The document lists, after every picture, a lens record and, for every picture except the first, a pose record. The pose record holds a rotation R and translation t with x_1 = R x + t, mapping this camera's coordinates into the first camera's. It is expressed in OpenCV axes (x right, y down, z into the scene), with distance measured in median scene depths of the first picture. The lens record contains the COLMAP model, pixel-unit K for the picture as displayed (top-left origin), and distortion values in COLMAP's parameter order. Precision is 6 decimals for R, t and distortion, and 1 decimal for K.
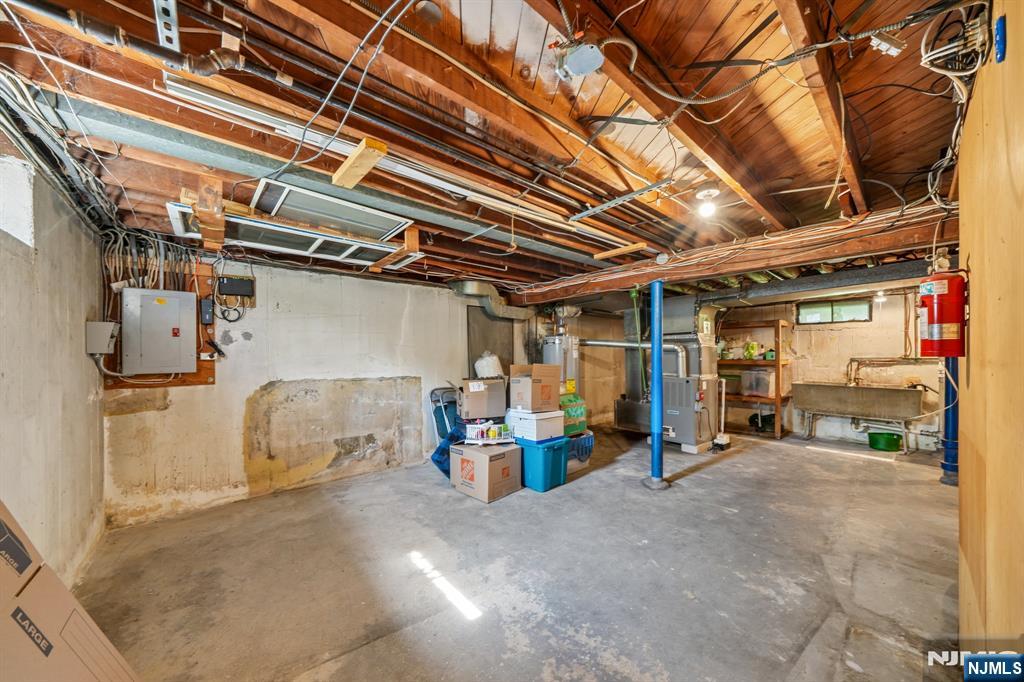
lens RADIAL K [[347.1, 0, 507.3], [0, 347.1, 351.1], [0, 0, 1]] dist [0.000300, -0.000280]
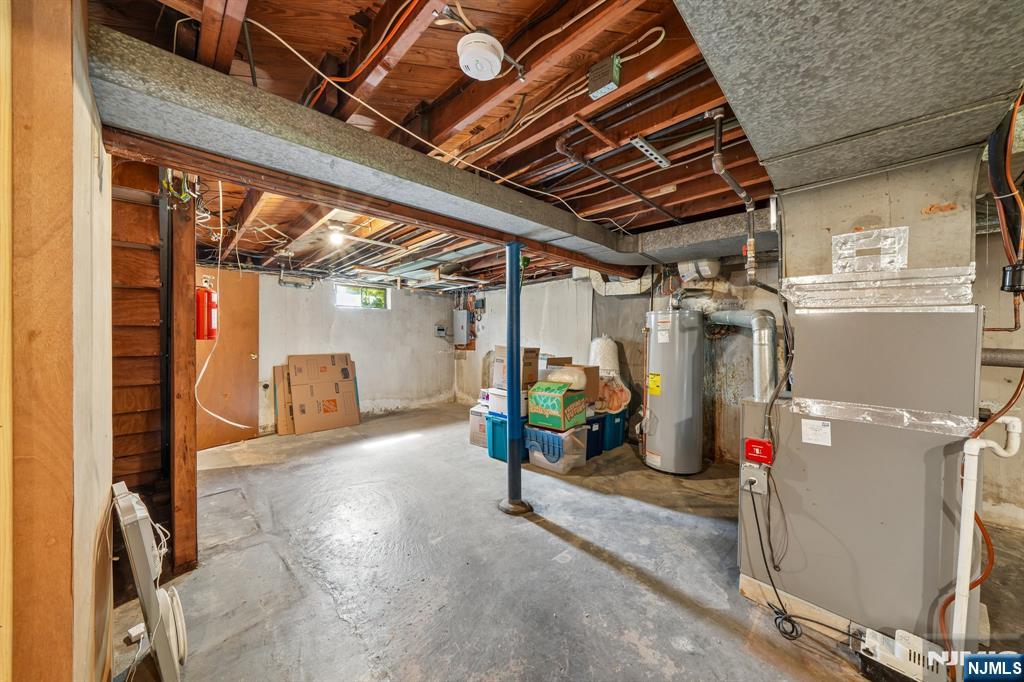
lens RADIAL K [[347.1, 0, 507.7], [0, 347.1, 340.1], [0, 0, 1]] dist [0.000300, -0.000280]
pose [[0.075964, 0.016492, -0.996974, 1.284783], [0.010371, 0.999796, 0.017329, -0.004217], [0.997057, -0.011656, 0.075777, 0.993772]]
